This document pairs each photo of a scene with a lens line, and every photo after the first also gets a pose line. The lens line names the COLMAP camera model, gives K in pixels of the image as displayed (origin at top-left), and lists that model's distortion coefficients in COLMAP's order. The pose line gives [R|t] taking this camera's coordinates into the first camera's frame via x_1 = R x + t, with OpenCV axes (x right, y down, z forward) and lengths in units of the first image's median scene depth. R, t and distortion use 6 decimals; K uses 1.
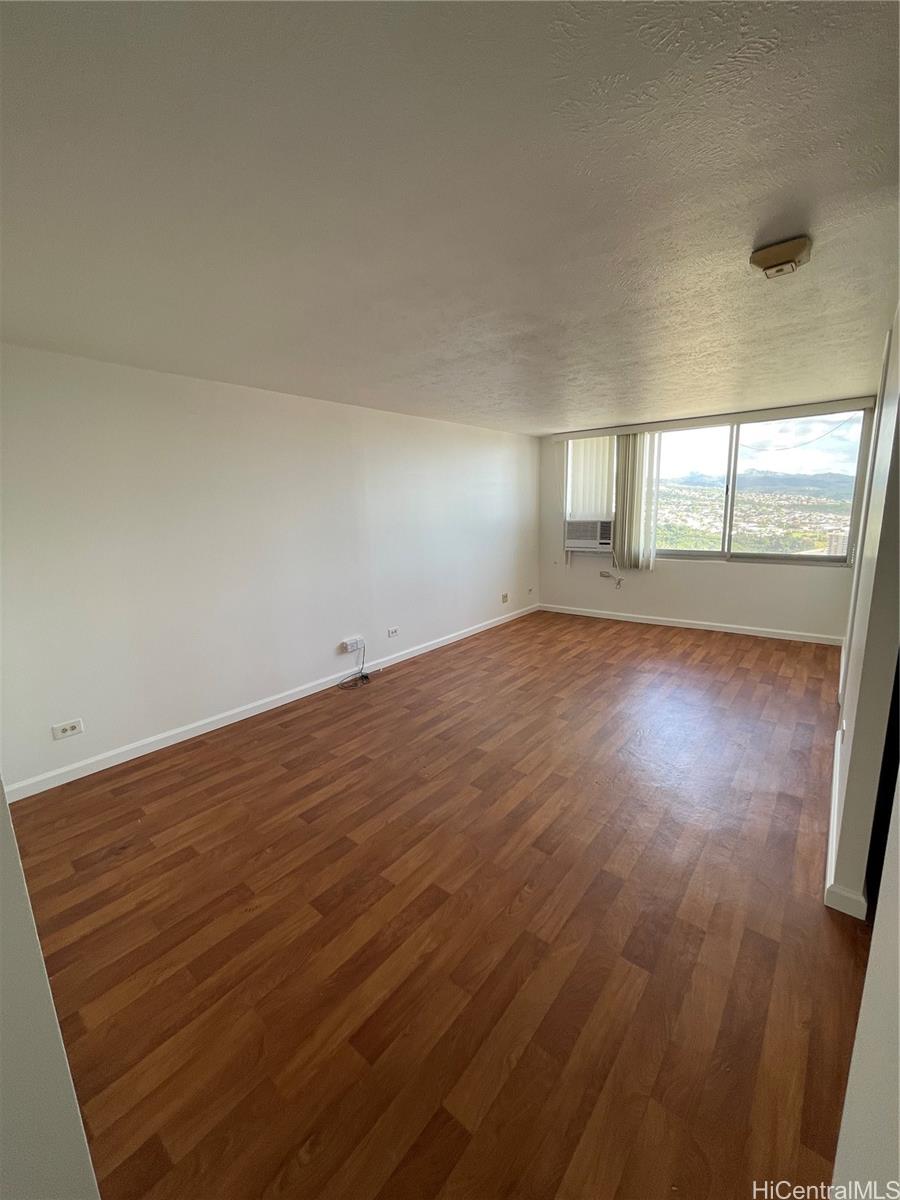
lens RADIAL K [[486.2, 0, 454.6], [0, 486.2, 597.0], [0, 0, 1]] dist [-0.002548, -0.000546]
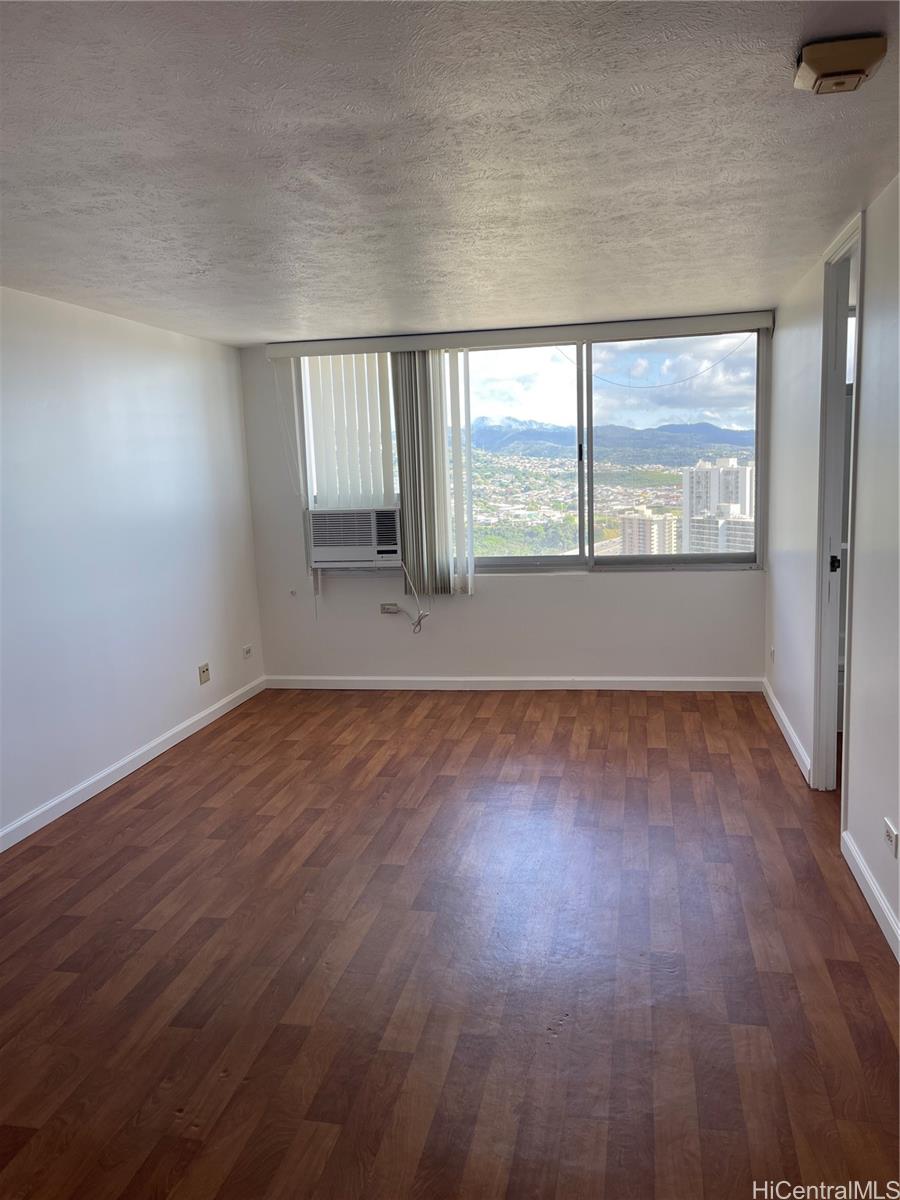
lens RADIAL K [[909.8, 0, 450.0], [0, 909.8, 600.0], [0, 0, 1]] dist [0.093095, -0.125591]
pose [[0.887770, -0.074918, 0.454150, -0.102942], [0.099952, 0.994499, -0.031330, -0.020616], [-0.449305, 0.073207, 0.890374, 0.087636]]
